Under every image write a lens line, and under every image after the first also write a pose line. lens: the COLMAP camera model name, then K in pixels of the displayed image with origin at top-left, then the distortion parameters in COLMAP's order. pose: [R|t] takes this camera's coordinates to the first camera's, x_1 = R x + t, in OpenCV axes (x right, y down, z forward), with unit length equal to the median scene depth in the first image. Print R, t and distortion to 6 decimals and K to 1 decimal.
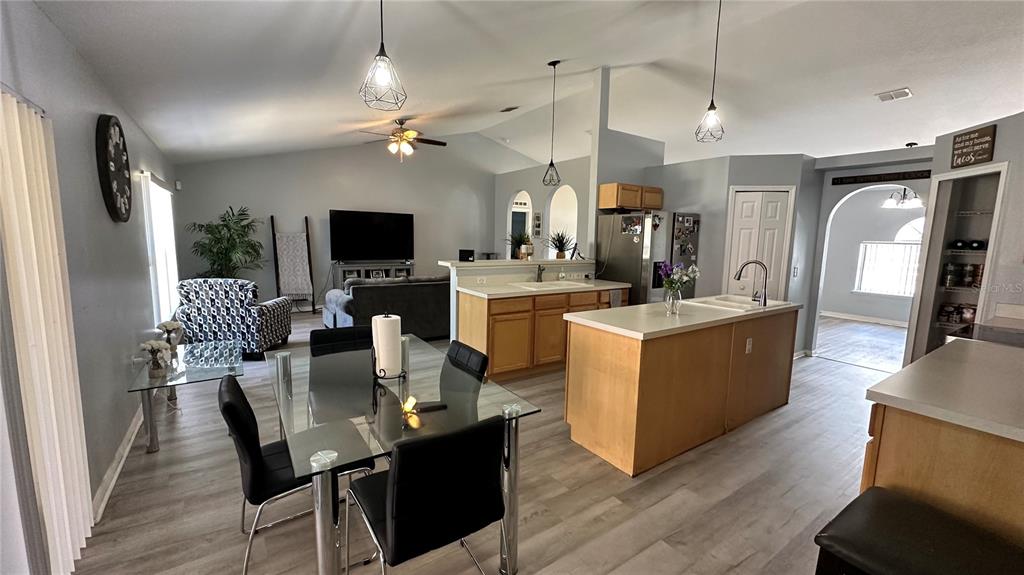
lens RADIAL K [[408.8, 0, 513.5], [0, 408.8, 287.8], [0, 0, 1]] dist [-0.000321, 0.000722]
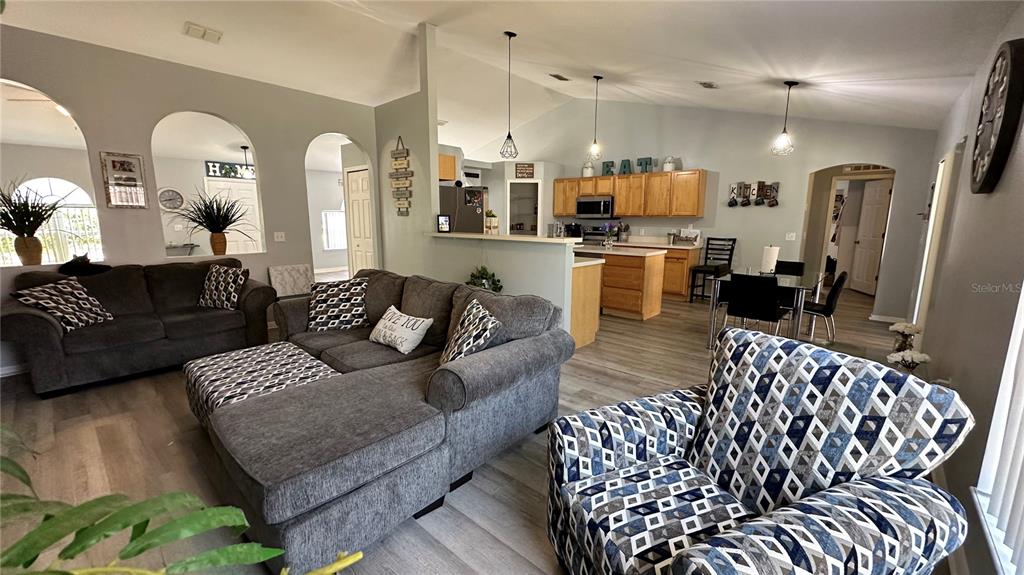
lens RADIAL K [[408.8, 0, 512.6], [0, 408.8, 288.3], [0, 0, 1]] dist [-0.000321, 0.000722]
pose [[-0.239561, -0.189052, 0.952297, -0.974720], [0.112709, 0.968811, 0.220683, -0.164571], [-0.964317, 0.160199, -0.210782, 1.303737]]
